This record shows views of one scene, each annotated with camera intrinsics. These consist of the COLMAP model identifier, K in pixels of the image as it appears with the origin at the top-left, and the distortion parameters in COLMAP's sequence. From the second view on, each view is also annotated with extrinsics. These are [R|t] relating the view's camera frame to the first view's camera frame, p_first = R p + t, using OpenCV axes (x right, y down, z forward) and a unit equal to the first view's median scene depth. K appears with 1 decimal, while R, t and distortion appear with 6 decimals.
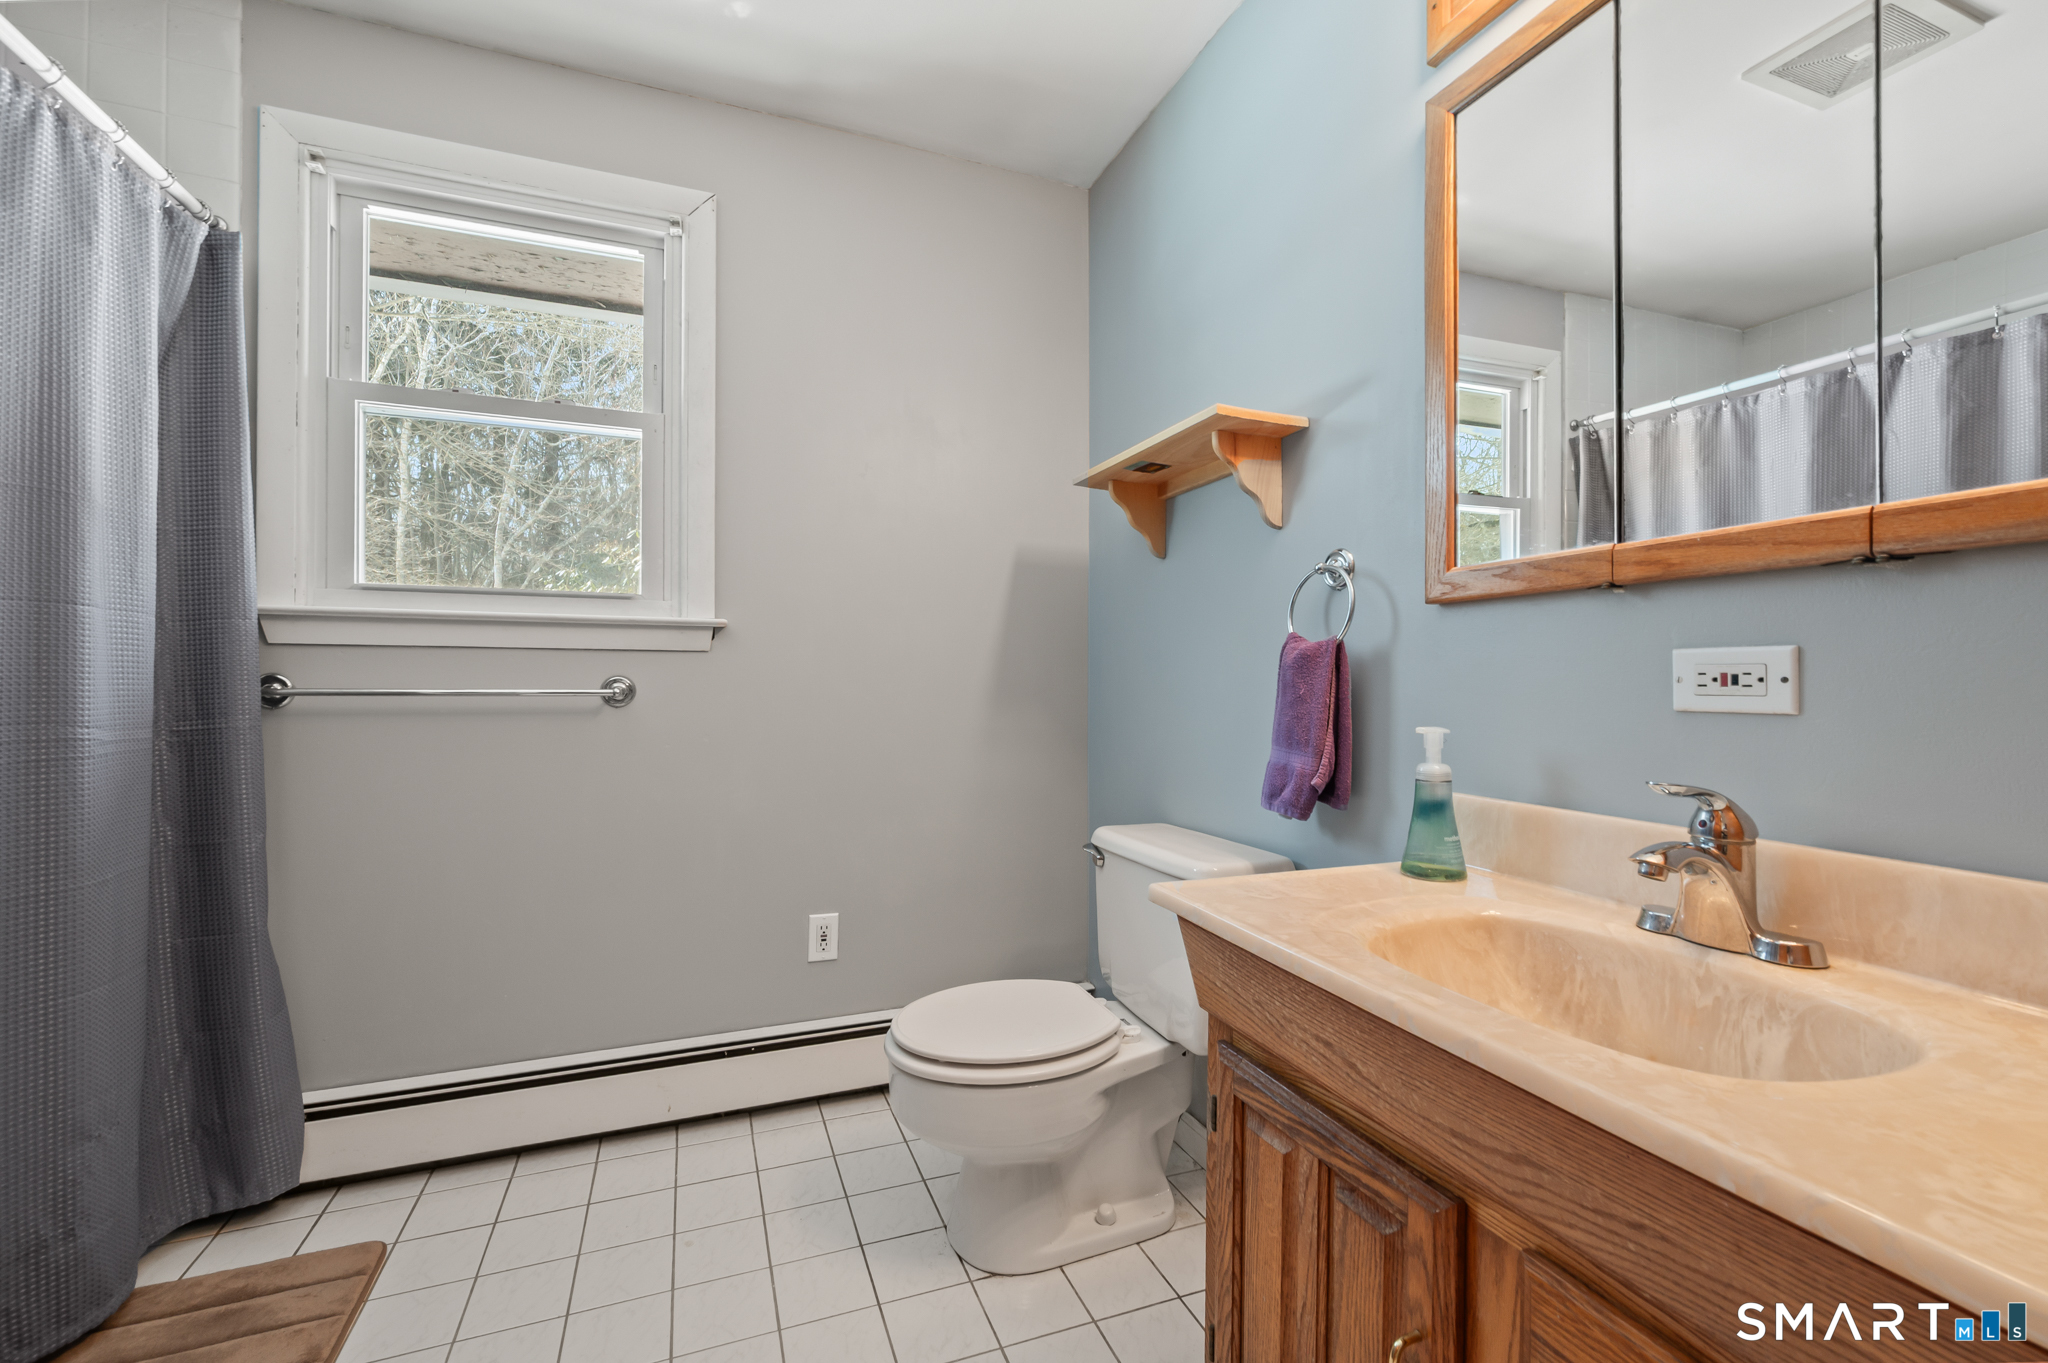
lens RADIAL K [[844.4, 0, 1062.7], [0, 844.4, 683.6], [0, 0, 1]] dist [-0.000542, 0.000597]
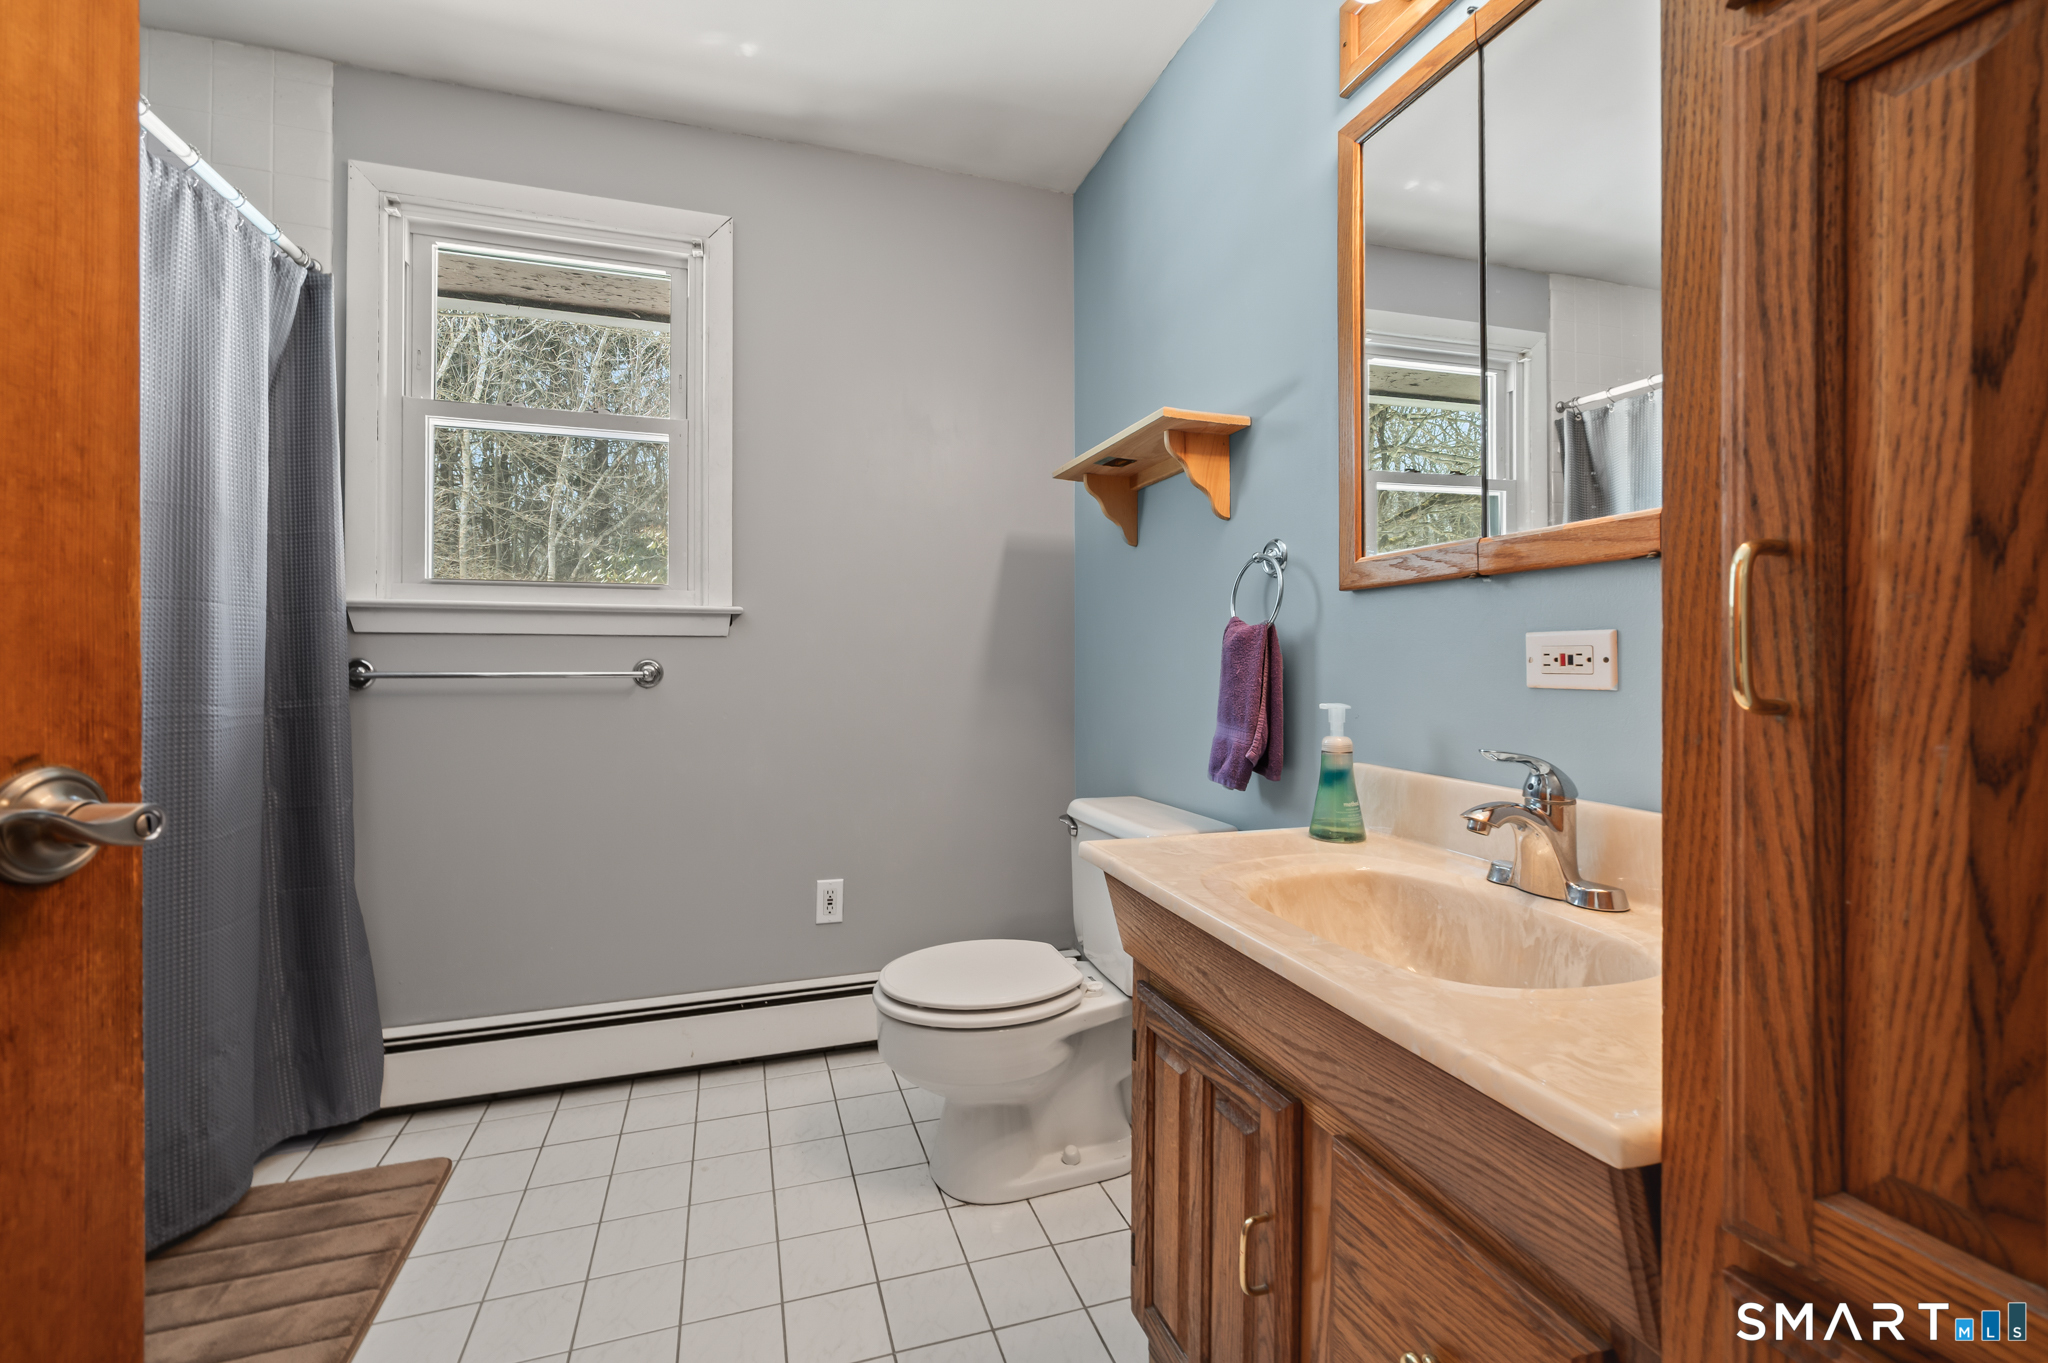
lens RADIAL K [[876.8, 0, 1023.2], [0, 876.8, 659.0], [0, 0, 1]] dist [-0.000110, -0.000275]
pose [[0.995309, -0.004767, -0.096629, 0.091899], [0.004203, 0.999973, -0.006033, -0.000902], [0.096655, 0.005598, 0.995302, -0.116100]]
